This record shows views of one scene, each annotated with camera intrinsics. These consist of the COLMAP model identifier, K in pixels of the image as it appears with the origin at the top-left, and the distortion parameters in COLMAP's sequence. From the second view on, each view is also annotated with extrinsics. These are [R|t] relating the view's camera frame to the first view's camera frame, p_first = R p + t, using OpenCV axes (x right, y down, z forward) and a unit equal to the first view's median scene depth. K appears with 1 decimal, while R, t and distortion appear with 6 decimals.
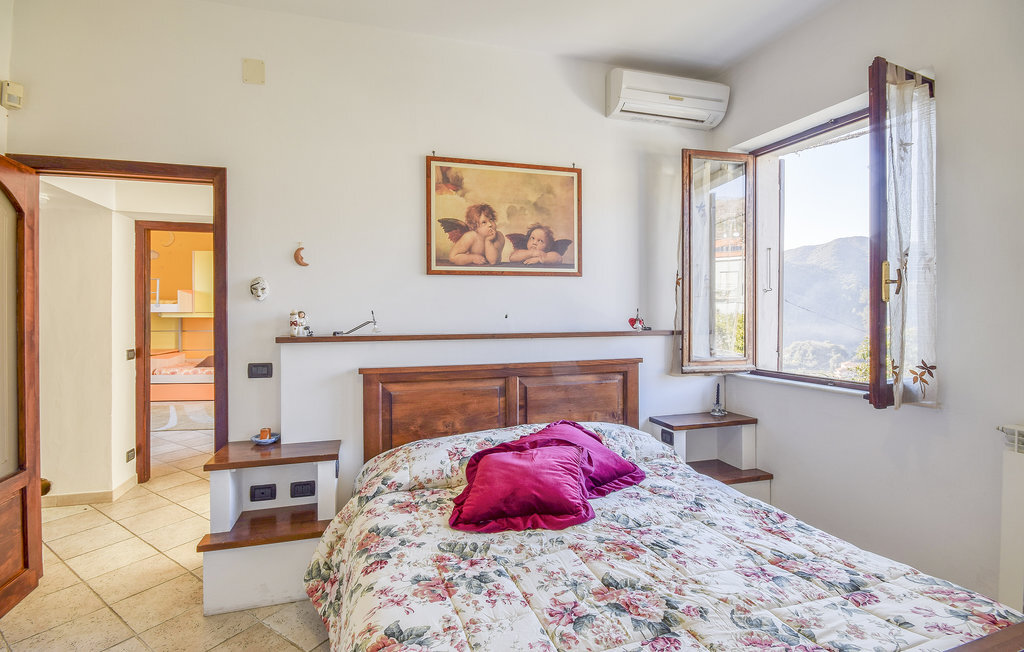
lens RADIAL K [[452.1, 0, 509.0], [0, 452.1, 319.6], [0, 0, 1]] dist [-0.007420, -0.000321]
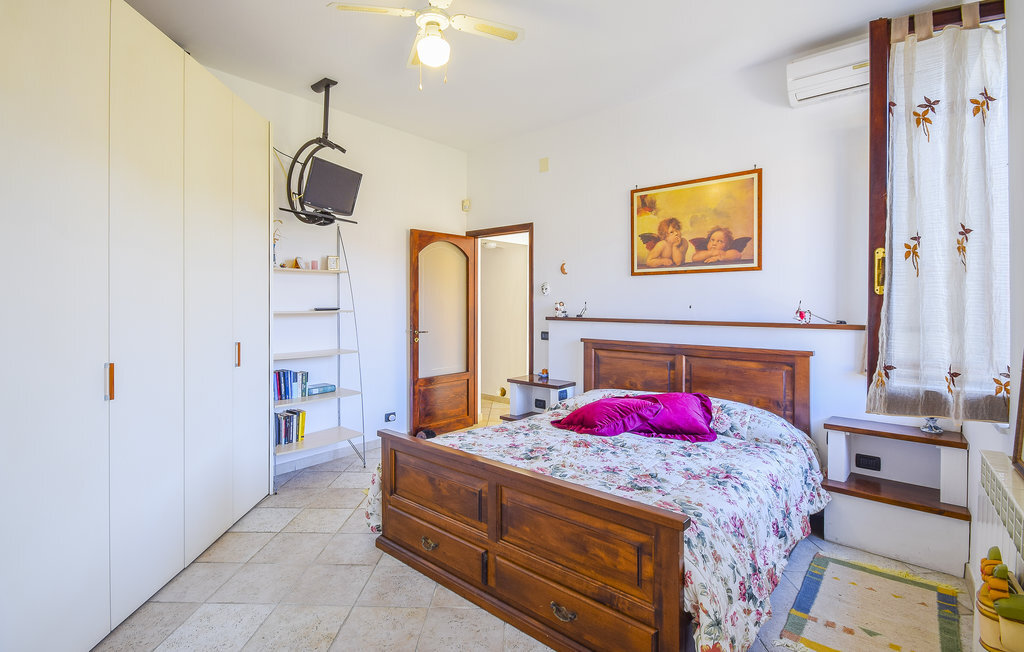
lens RADIAL K [[488.9, 0, 530.7], [0, 488.9, 323.7], [0, 0, 1]] dist [-0.000741, -0.000093]
pose [[0.563749, 0.042725, -0.824840, 0.869489], [-0.015413, 0.999031, 0.041213, -0.009514], [0.825802, -0.010521, 0.563862, -0.102696]]
